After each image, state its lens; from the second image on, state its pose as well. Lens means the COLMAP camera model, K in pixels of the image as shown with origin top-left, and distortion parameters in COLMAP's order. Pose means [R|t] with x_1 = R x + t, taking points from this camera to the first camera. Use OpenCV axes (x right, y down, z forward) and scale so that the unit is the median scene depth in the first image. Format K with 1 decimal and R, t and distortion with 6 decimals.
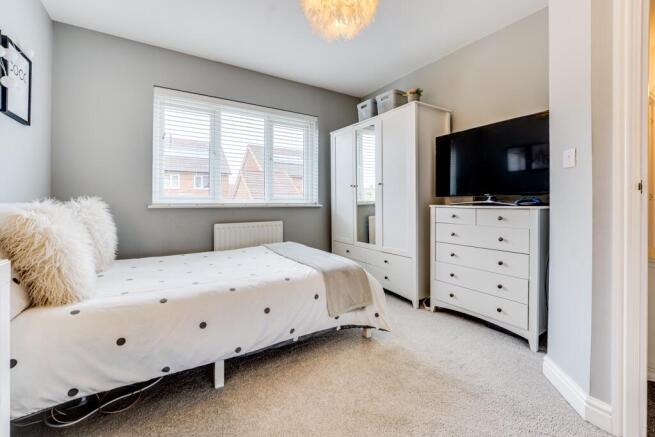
lens RADIAL K [[269.9, 0, 340.9], [0, 269.9, 202.3], [0, 0, 1]] dist [-0.014711, 0.000222]
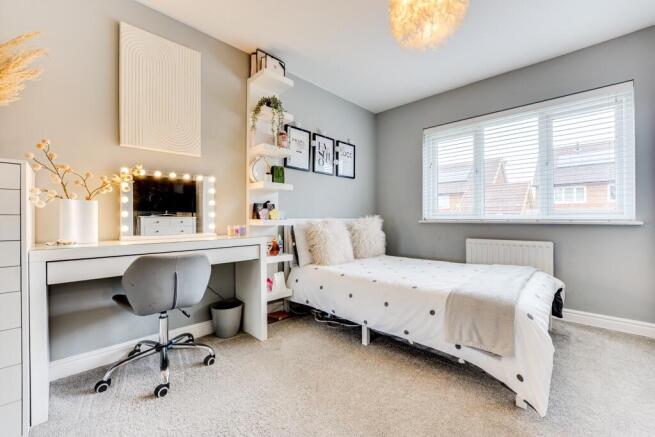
lens RADIAL K [[269.9, 0, 328.9], [0, 269.9, 218.9], [0, 0, 1]] dist [-0.014711, 0.000222]
pose [[0.223426, -0.001494, -0.974720, 0.458505], [0.001524, 0.999998, -0.001184, 0.003399], [0.974720, -0.001221, 0.223428, 0.237359]]
